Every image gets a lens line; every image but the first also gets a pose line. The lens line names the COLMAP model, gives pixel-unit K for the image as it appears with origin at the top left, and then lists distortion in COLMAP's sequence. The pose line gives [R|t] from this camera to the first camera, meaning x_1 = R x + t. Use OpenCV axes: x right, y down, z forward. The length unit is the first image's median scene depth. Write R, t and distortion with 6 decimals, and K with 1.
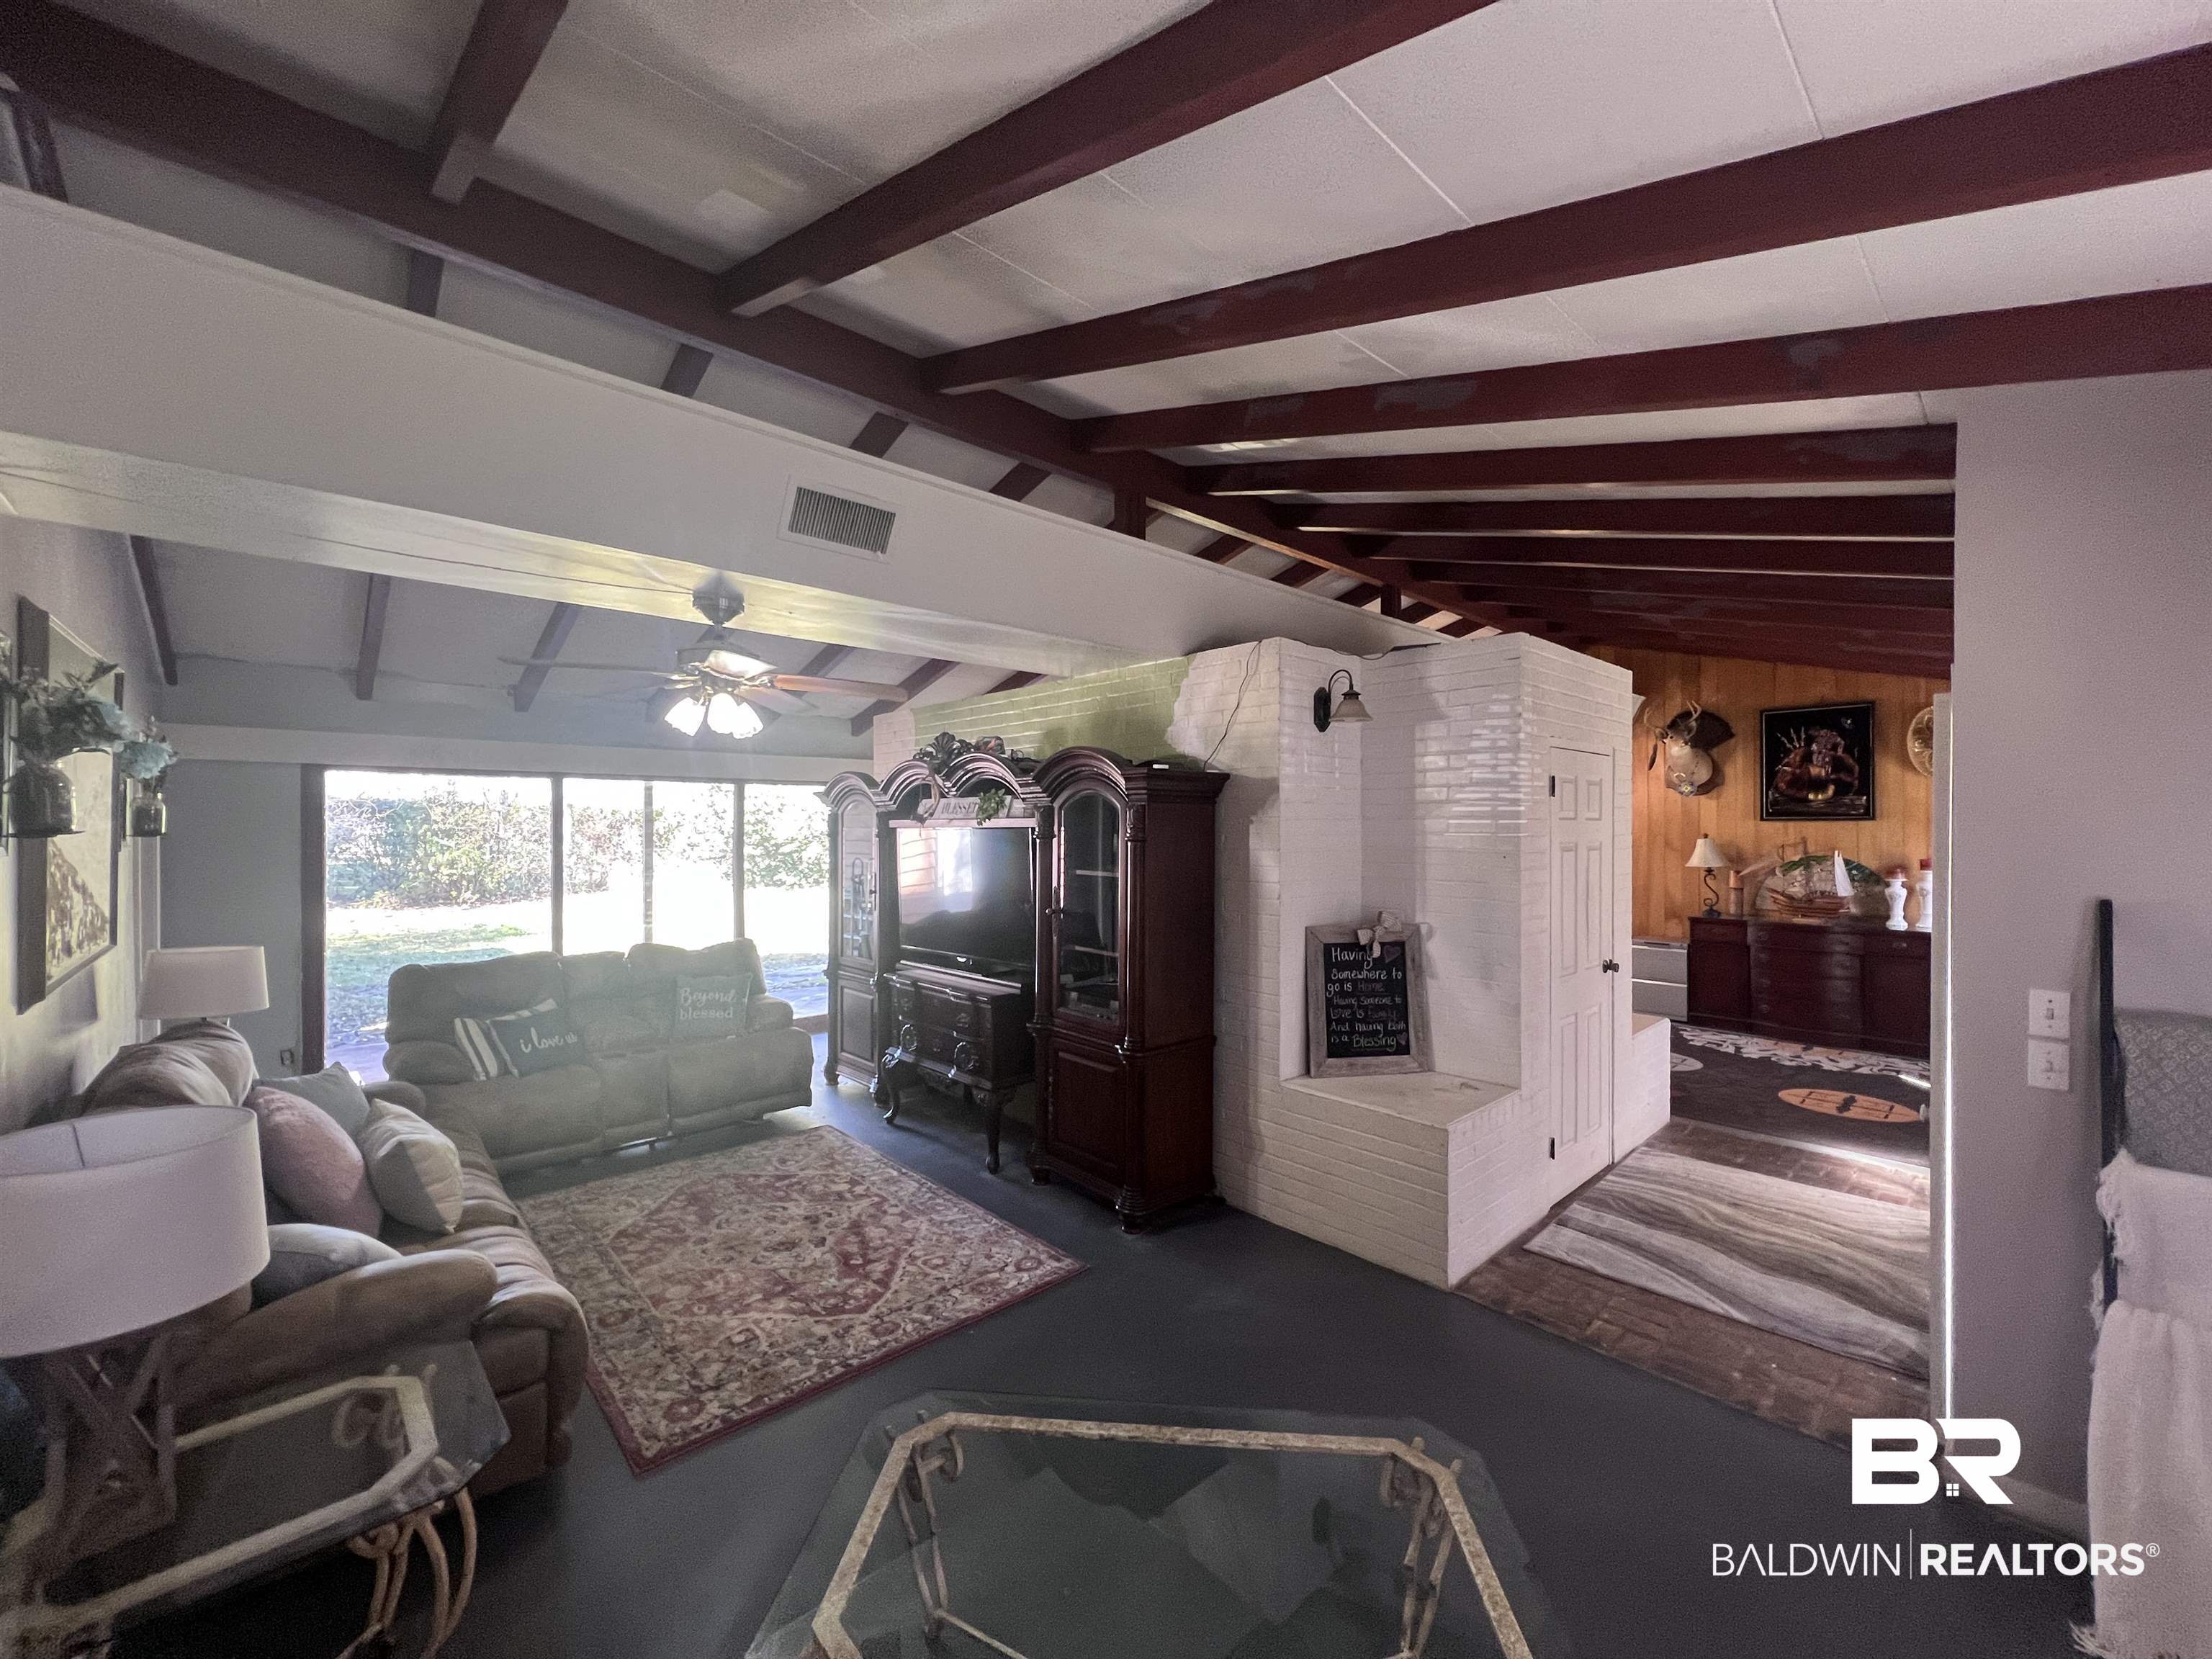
lens RADIAL K [[881.3, 0, 1100.6], [0, 881.3, 824.2], [0, 0, 1]] dist [-0.009833, 0.001935]
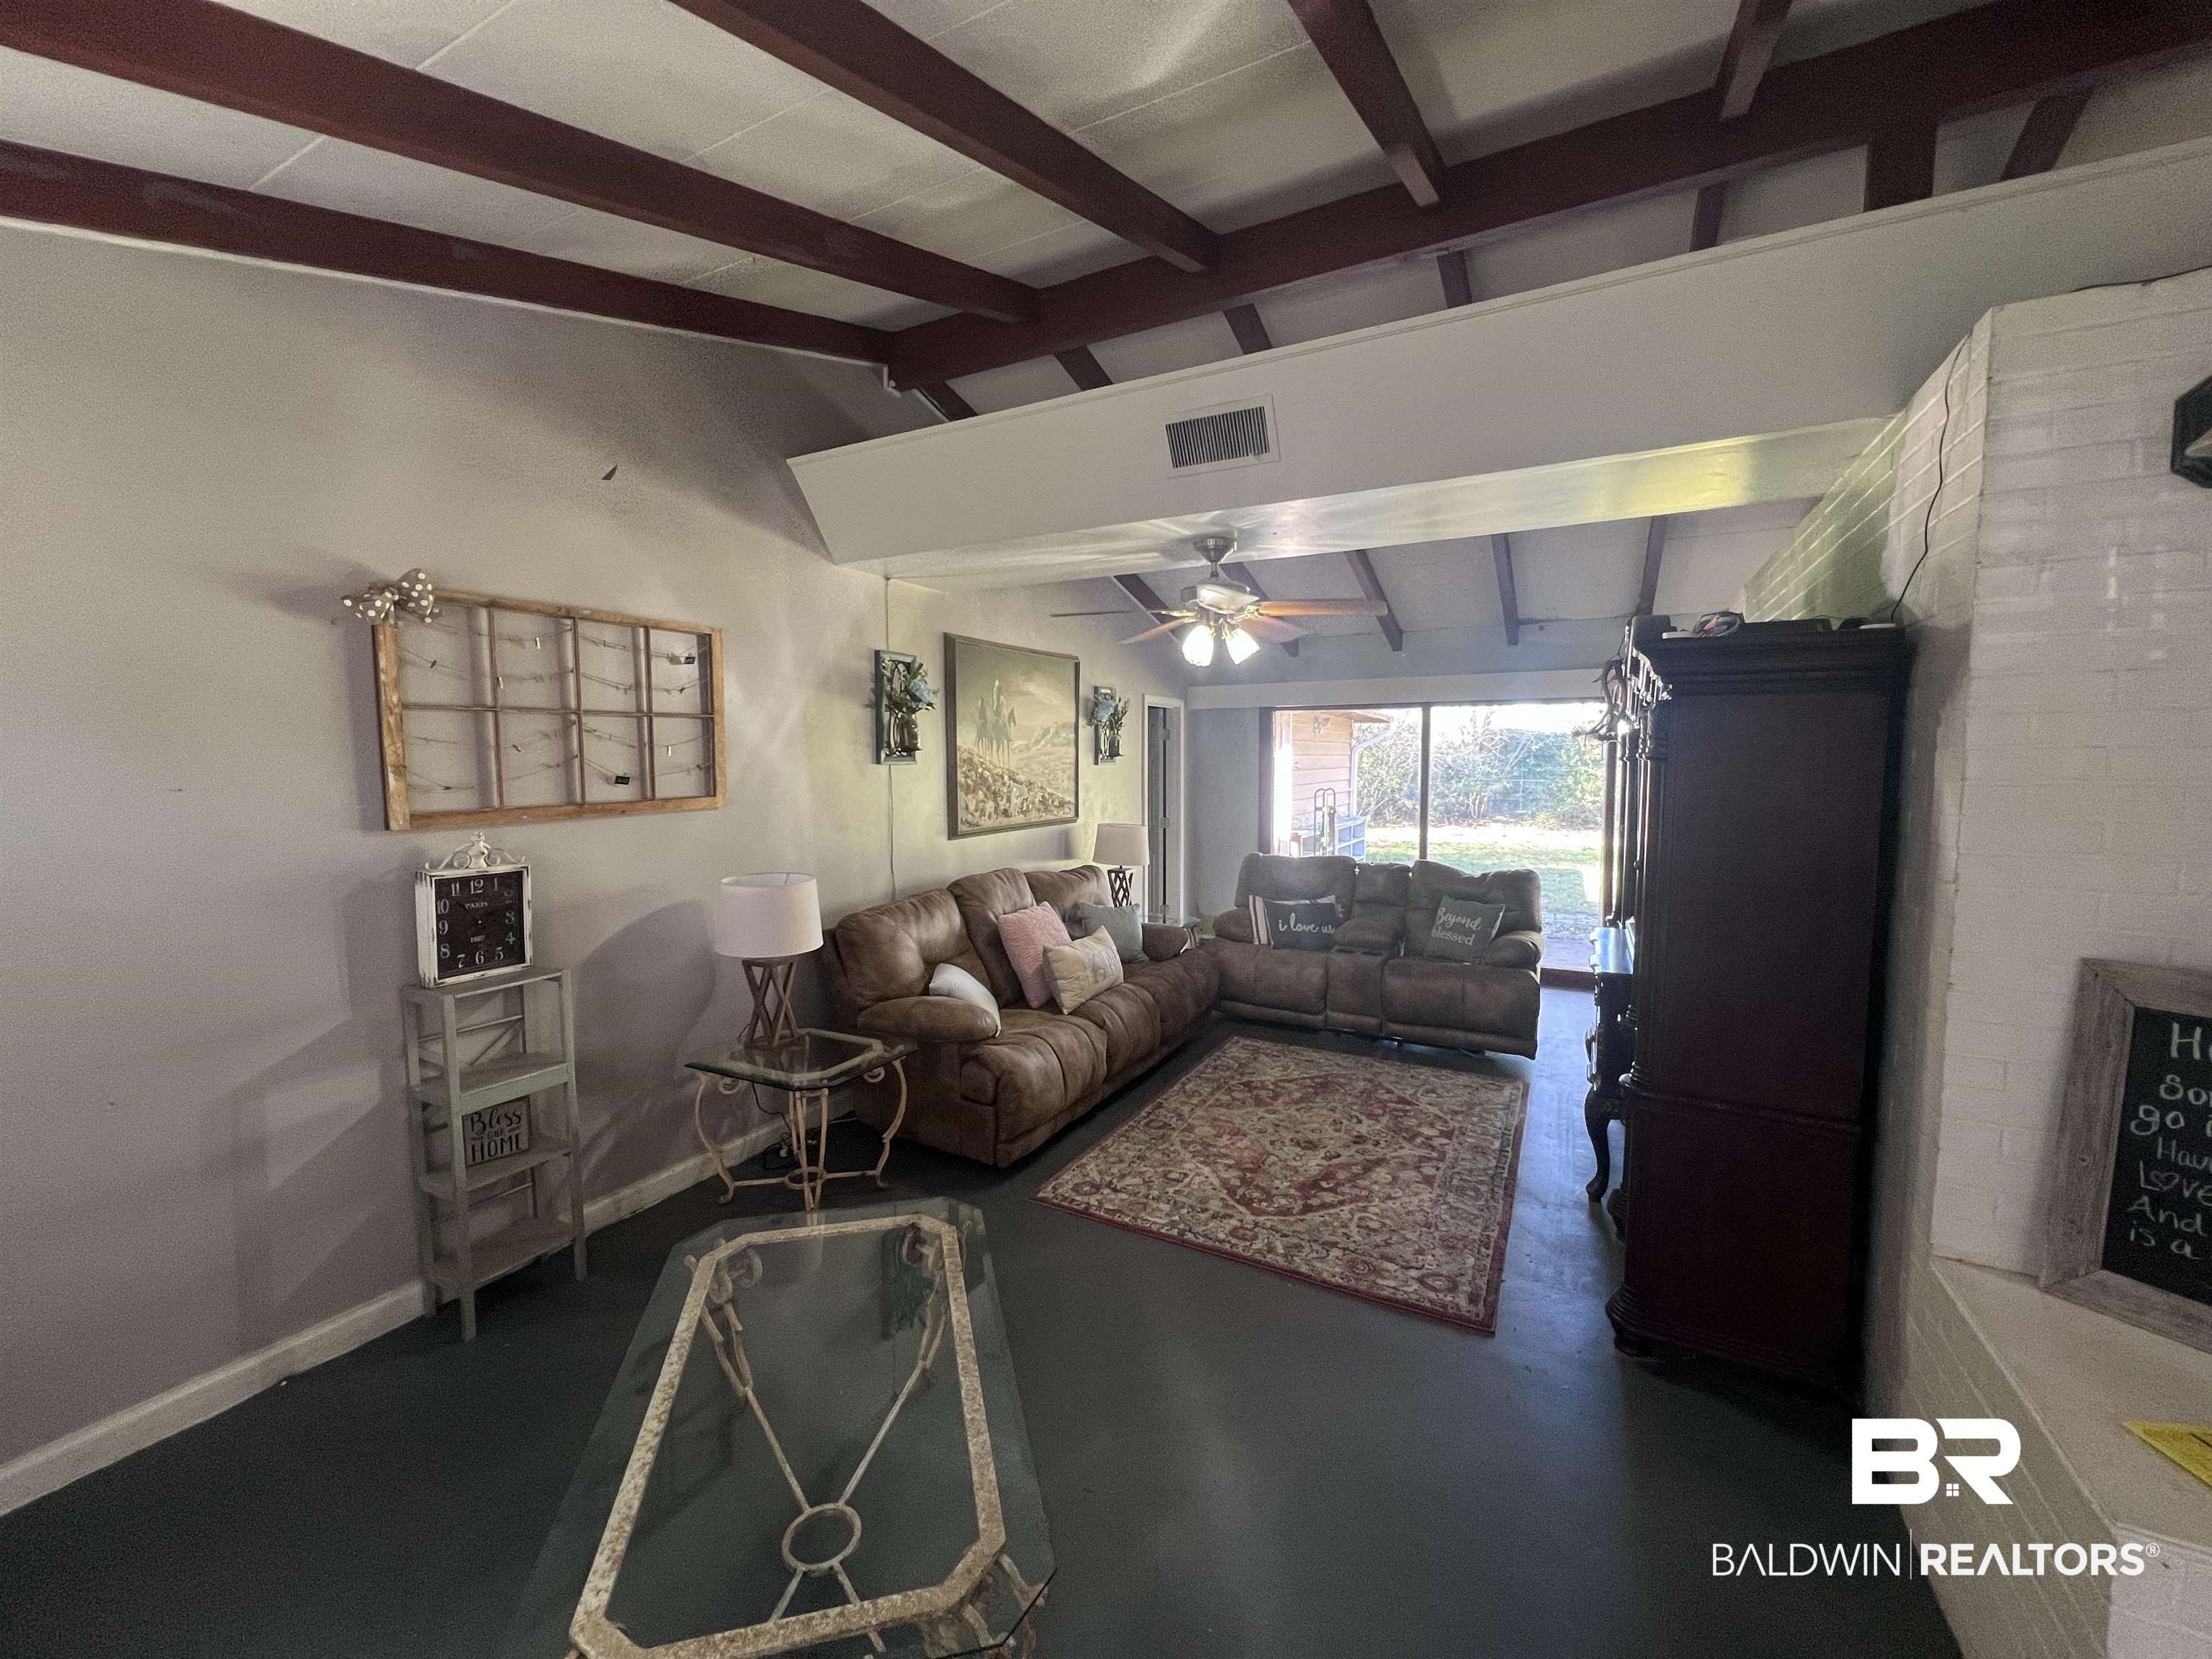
lens RADIAL K [[881.3, 0, 1103.4], [0, 881.3, 822.6], [0, 0, 1]] dist [-0.009833, 0.001935]
pose [[0.319529, 0.068749, -0.945079, 0.489245], [0.001439, 0.997328, 0.073037, 0.016976], [0.947575, -0.024697, 0.318576, 0.408446]]
